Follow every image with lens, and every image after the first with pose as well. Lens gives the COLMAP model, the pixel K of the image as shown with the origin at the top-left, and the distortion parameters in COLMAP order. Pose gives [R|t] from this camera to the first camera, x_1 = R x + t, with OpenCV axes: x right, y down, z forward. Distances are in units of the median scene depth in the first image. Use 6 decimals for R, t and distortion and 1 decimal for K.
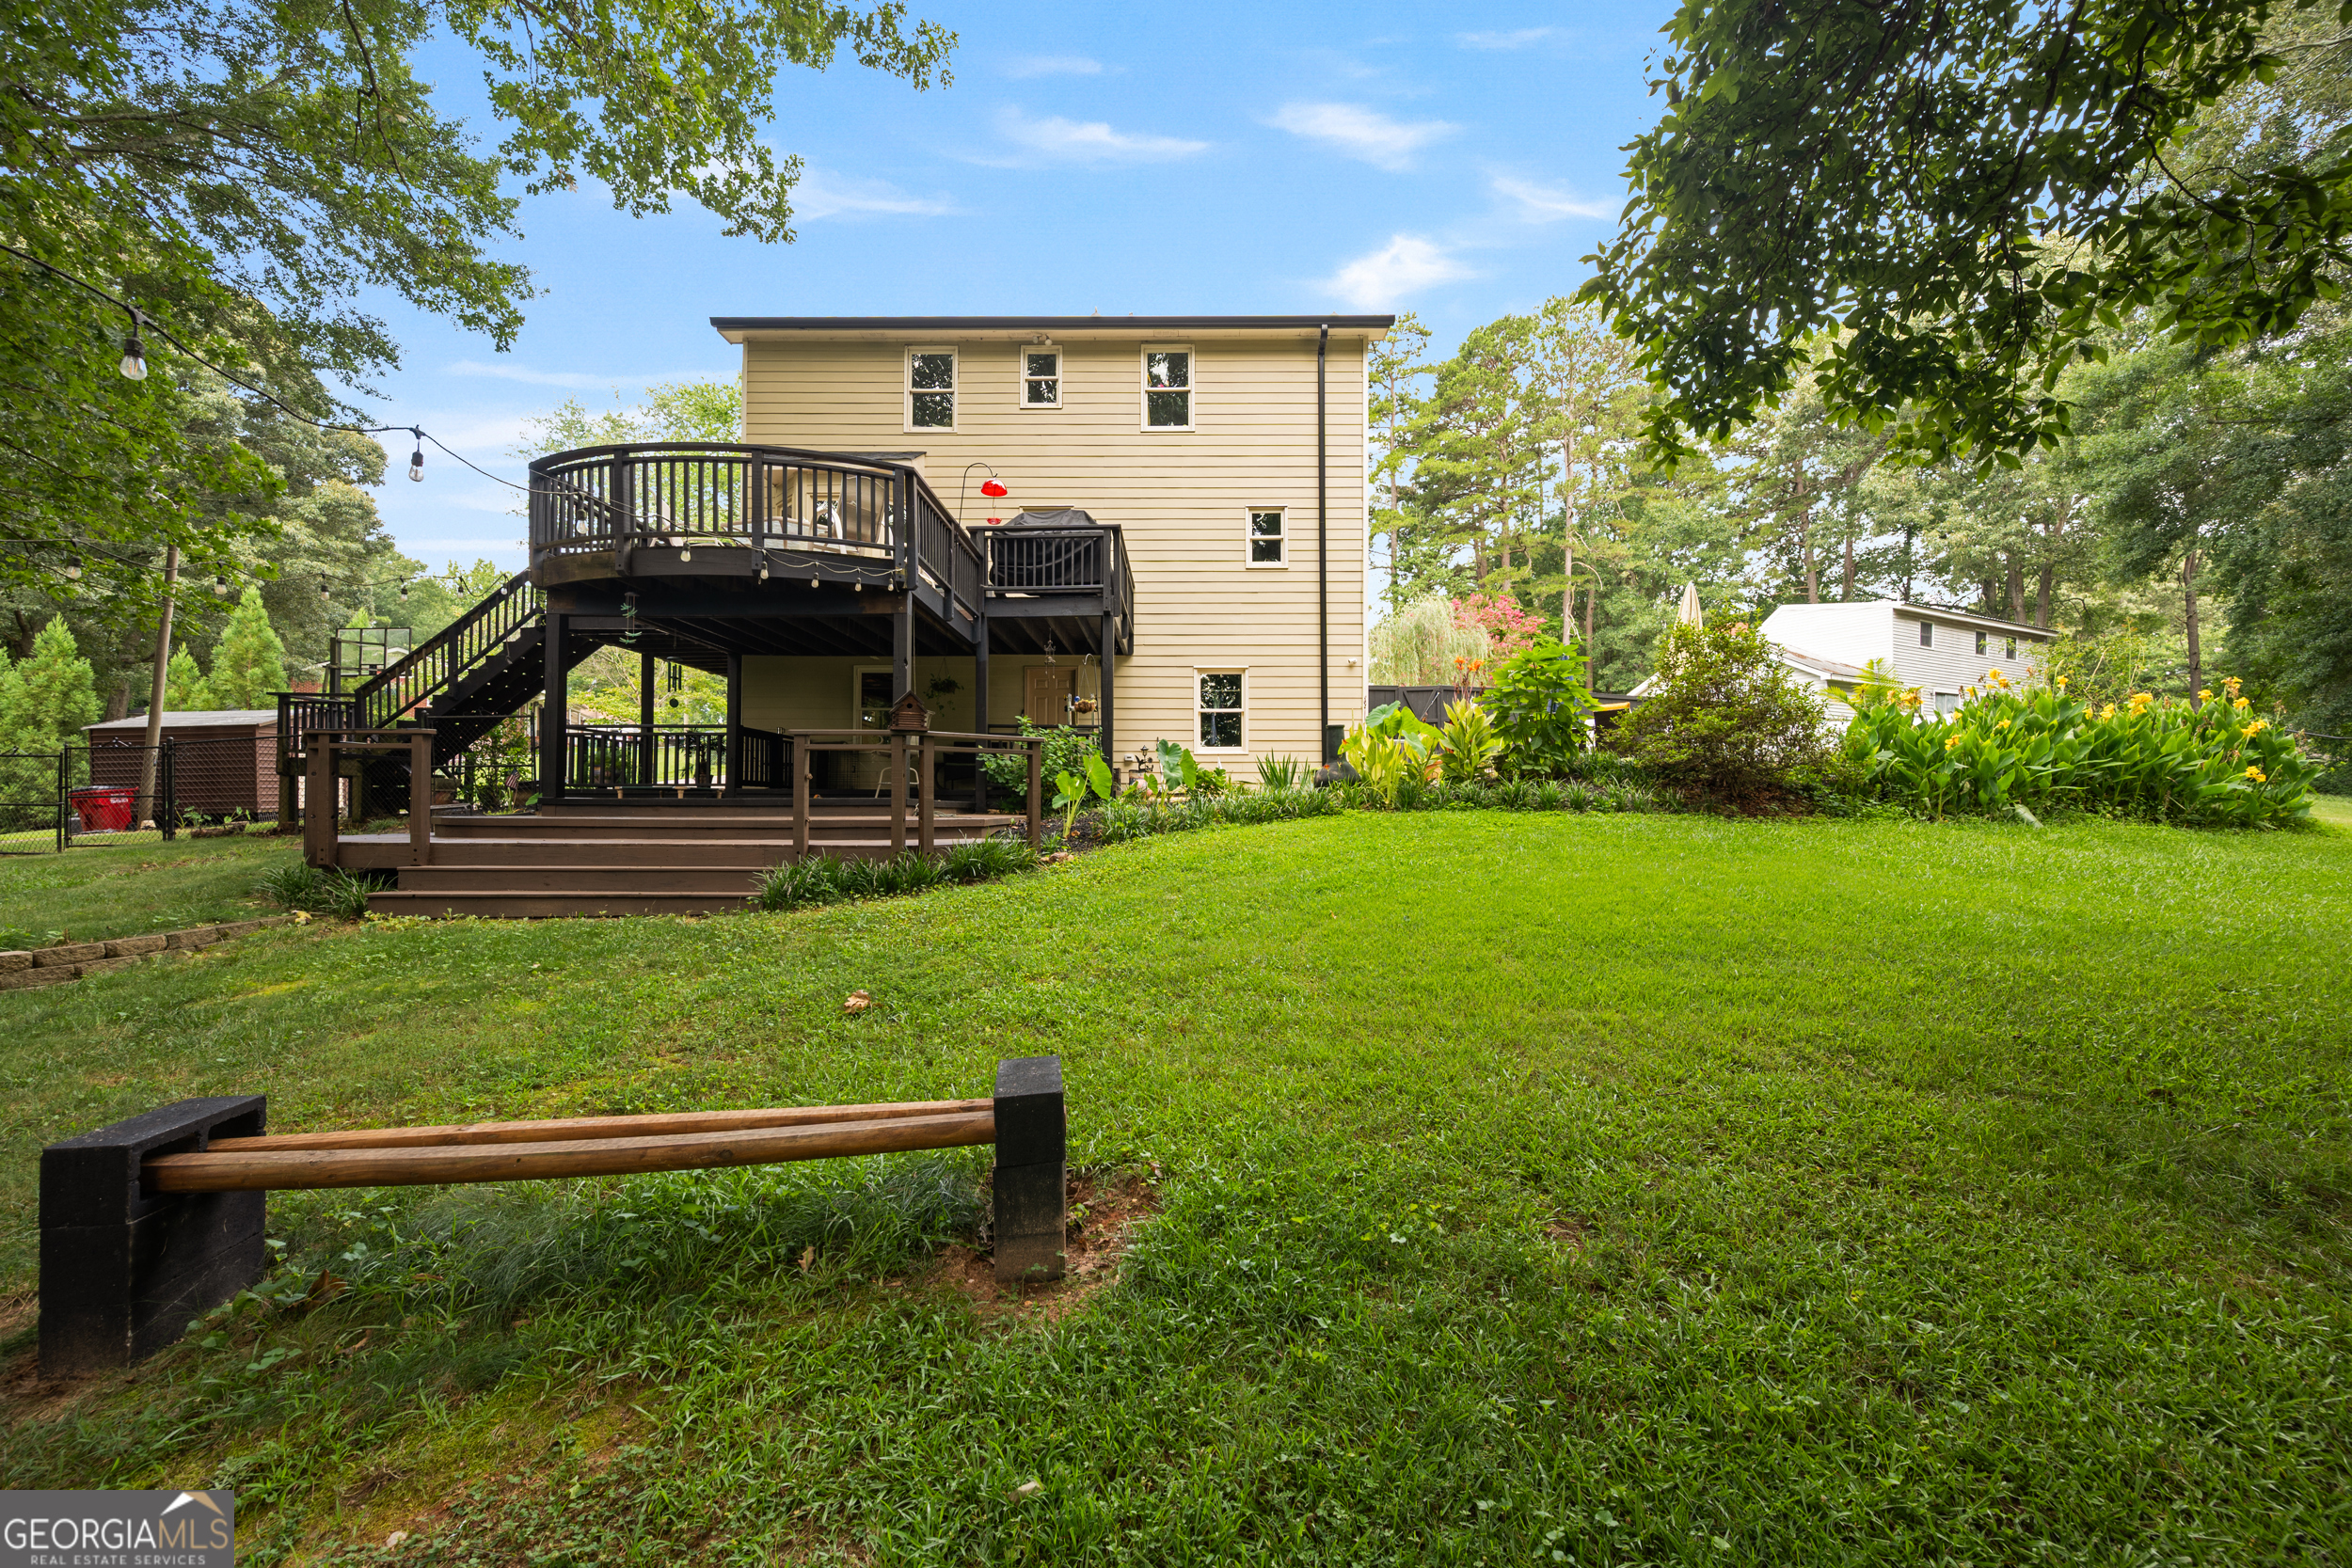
lens RADIAL K [[908.4, 0, 1177.8], [0, 908.4, 810.1], [0, 0, 1]] dist [0.000596, 0.000159]
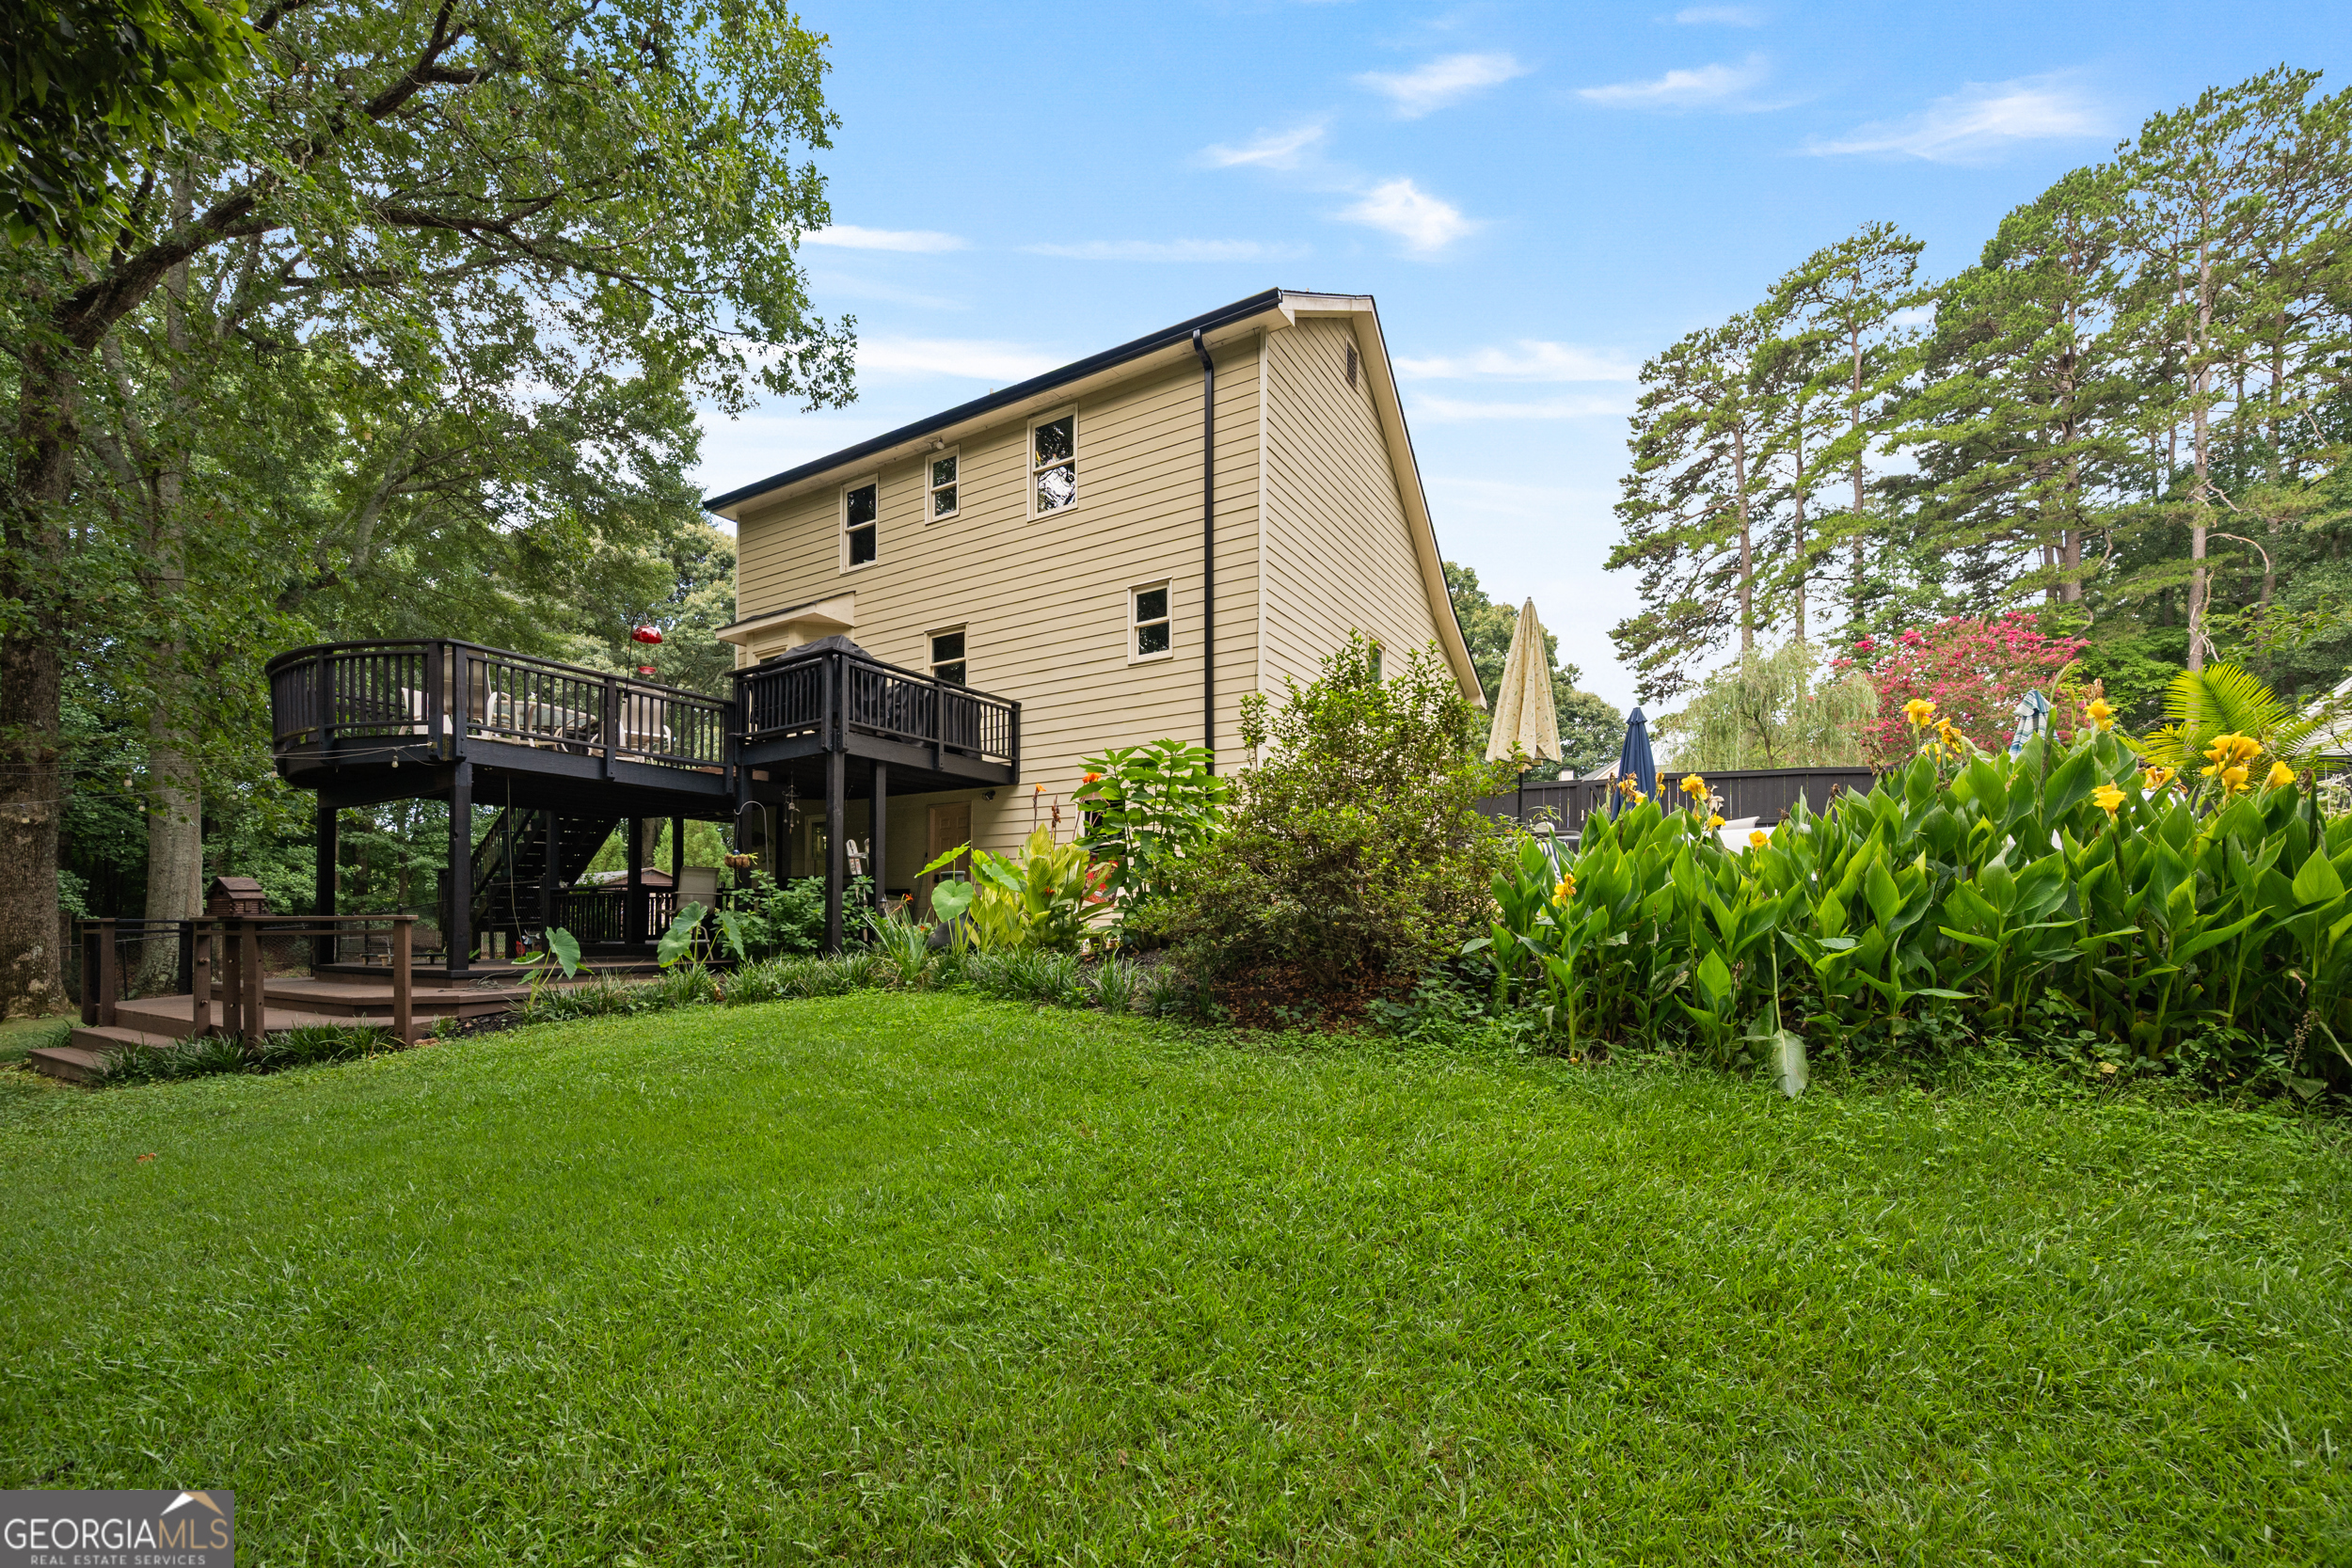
lens RADIAL K [[997.6, 0, 1177.8], [0, 997.6, 912.3], [0, 0, 1]] dist [0.001834, 0.000186]
pose [[0.861647, -0.015293, -0.507277, 0.548669], [0.003008, 0.999682, -0.025027, -0.029150], [0.507499, 0.020038, 0.861419, 0.277860]]
